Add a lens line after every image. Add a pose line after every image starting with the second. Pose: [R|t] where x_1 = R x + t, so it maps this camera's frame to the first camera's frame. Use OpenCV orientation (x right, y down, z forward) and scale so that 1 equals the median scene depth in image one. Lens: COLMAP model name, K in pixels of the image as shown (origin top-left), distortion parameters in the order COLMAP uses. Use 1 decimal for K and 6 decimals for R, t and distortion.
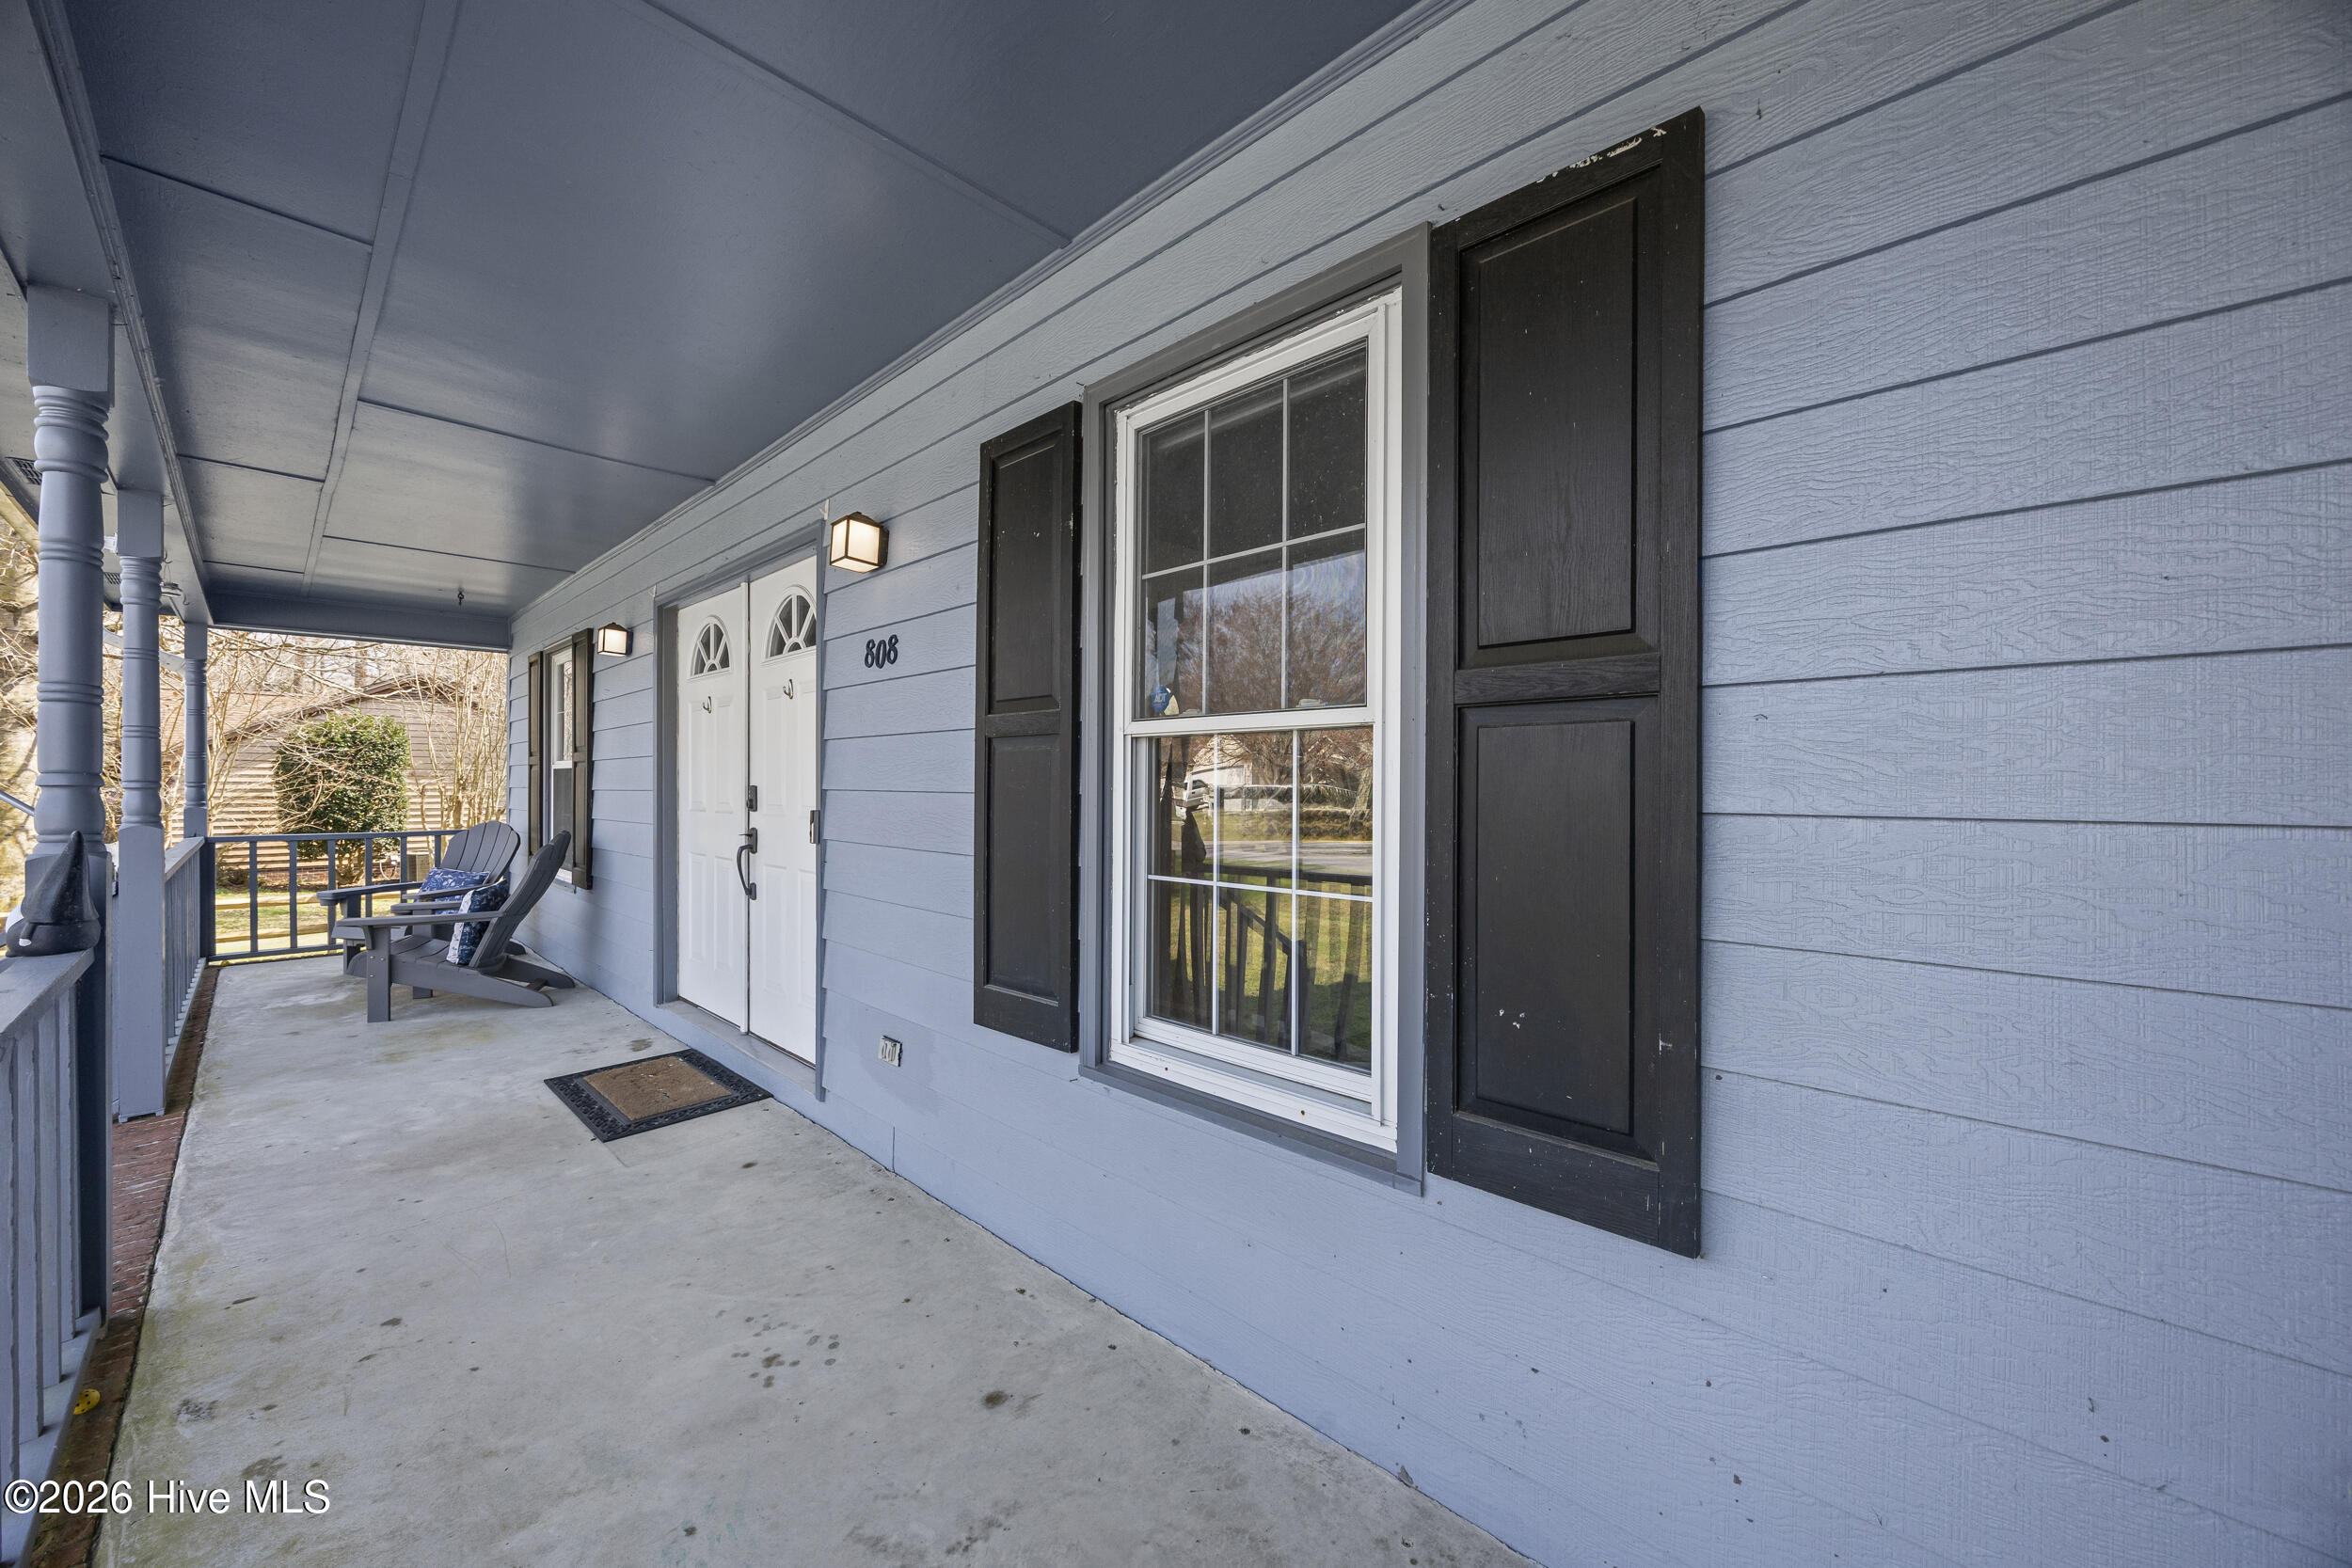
lens RADIAL K [[892.7, 0, 1168.9], [0, 892.7, 785.4], [0, 0, 1]] dist [-0.000417, -0.000104]
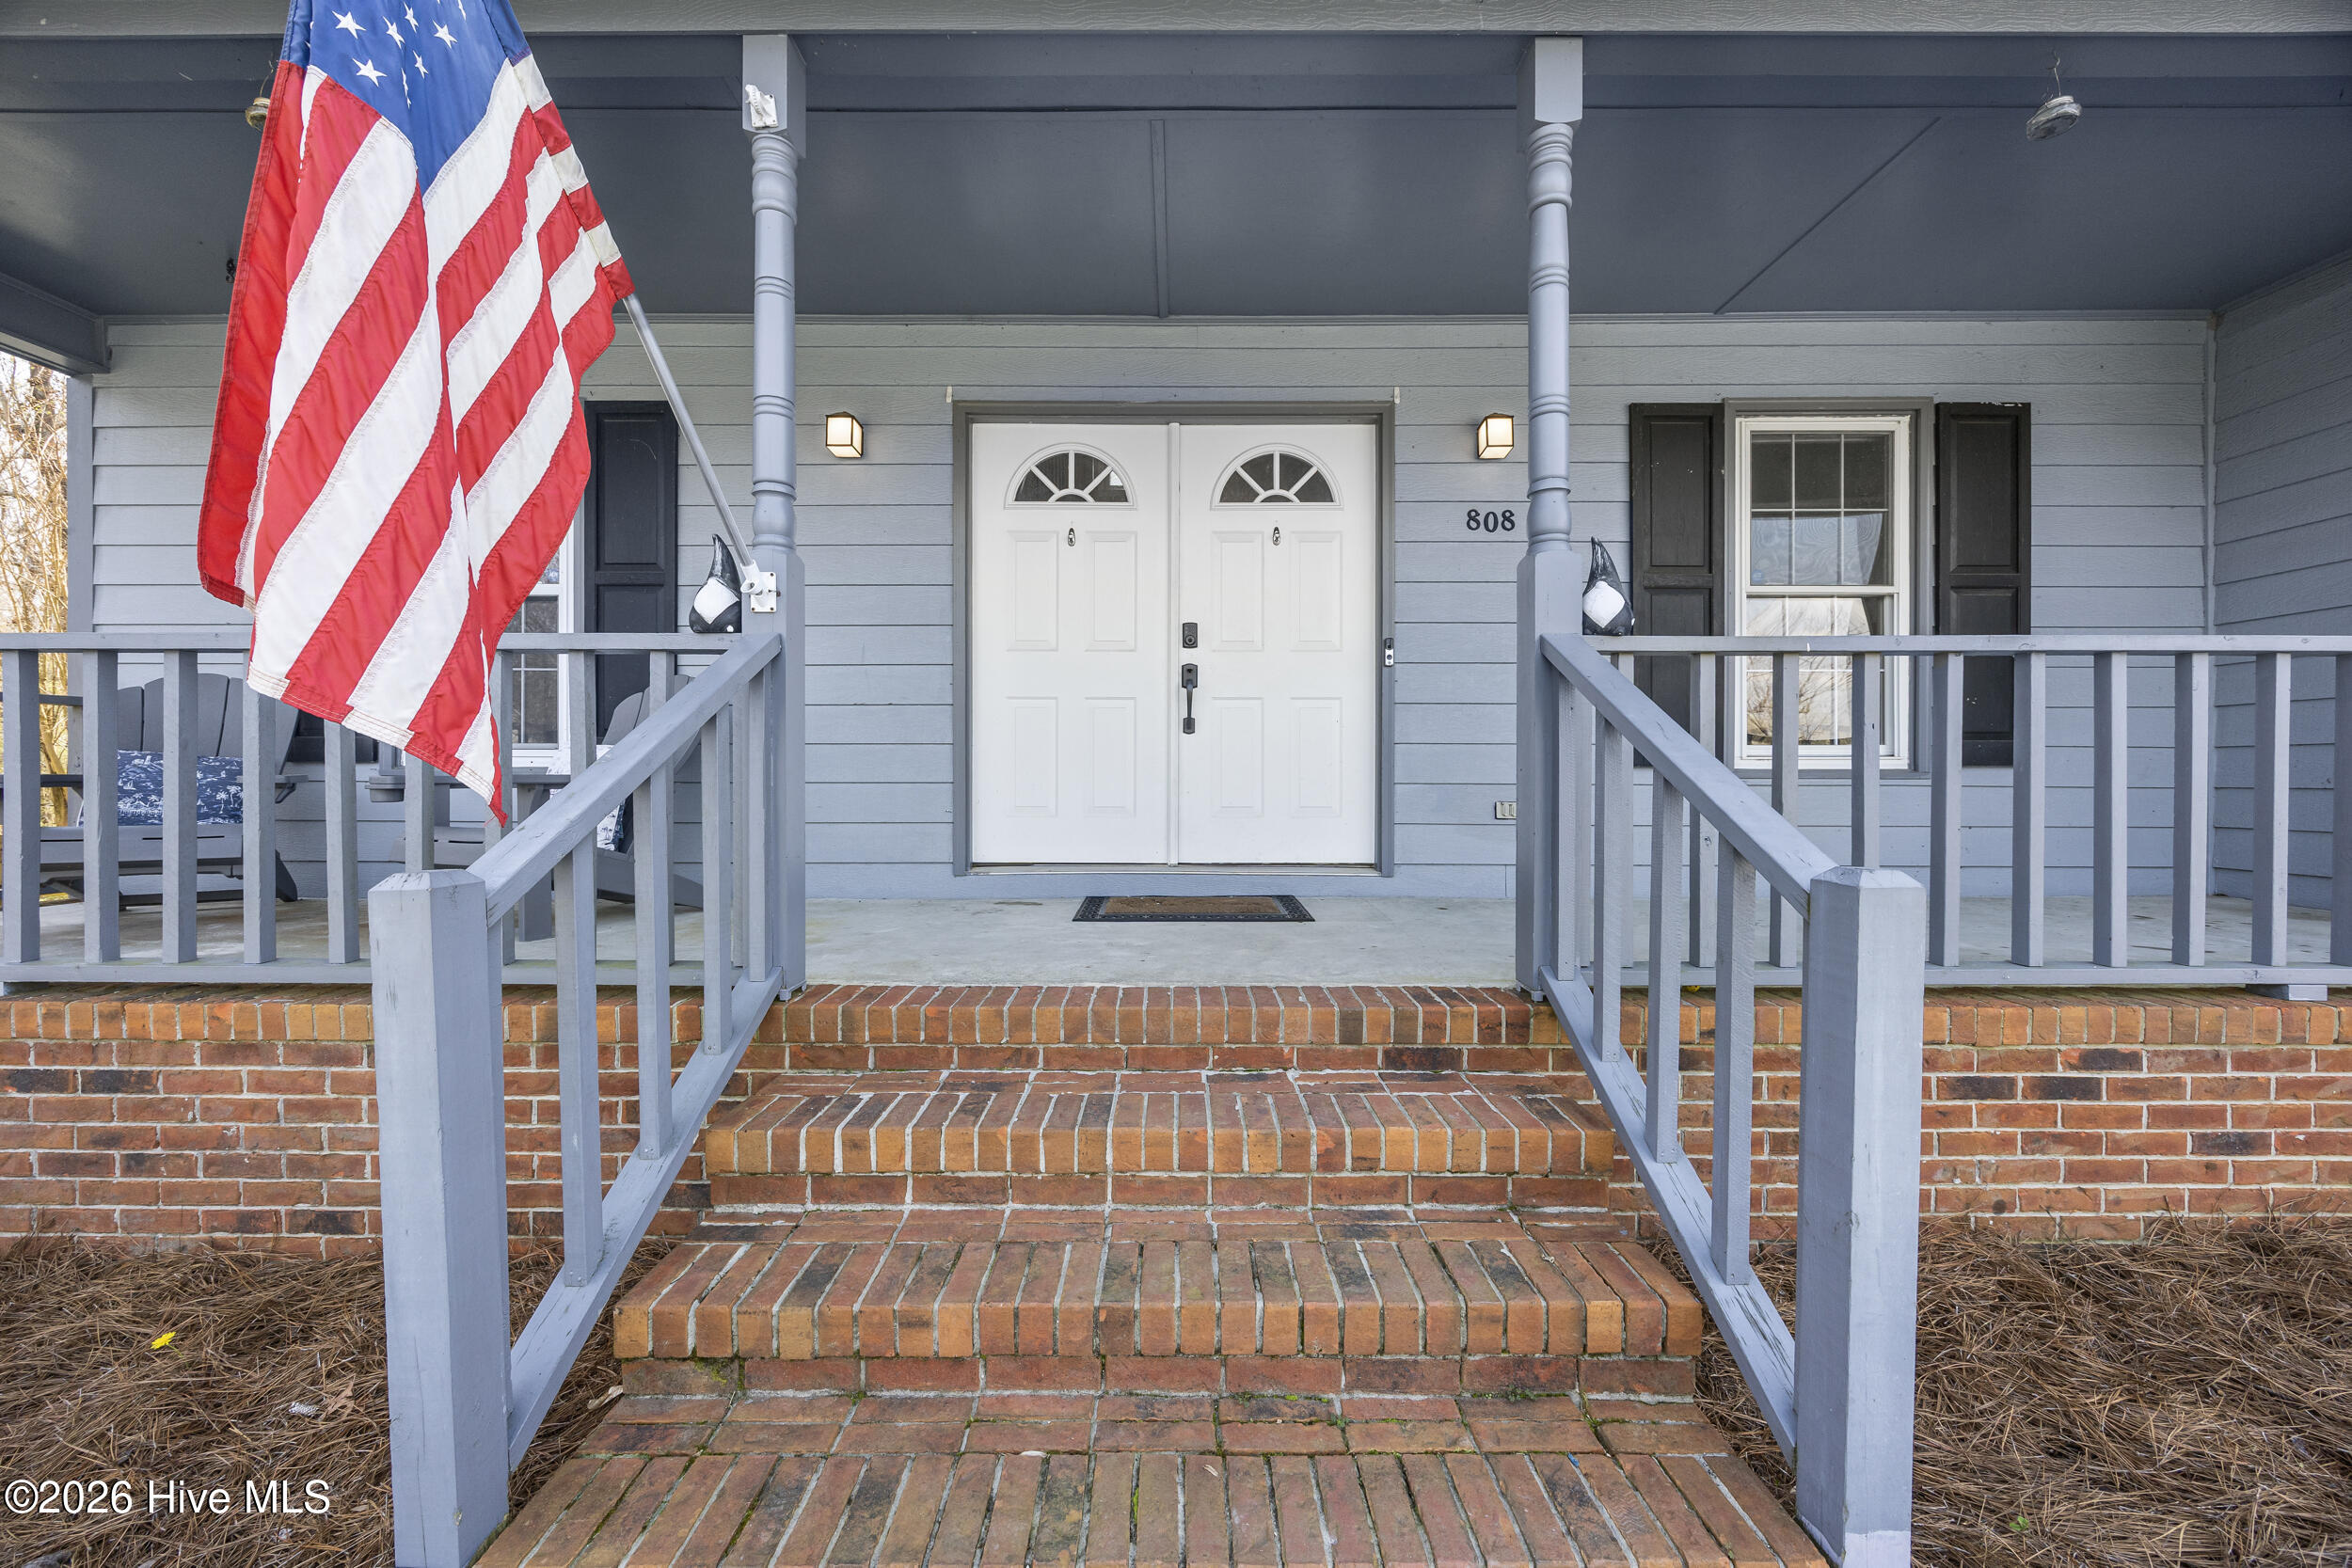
lens RADIAL K [[892.7, 0, 1168.9], [0, 892.7, 785.4], [0, 0, 1]] dist [-0.000417, -0.000104]
pose [[0.715252, 0.018045, 0.698634, -2.152252], [-0.001057, 0.999693, -0.024739, 0.381813], [-0.698866, 0.016956, 0.715052, 0.522374]]
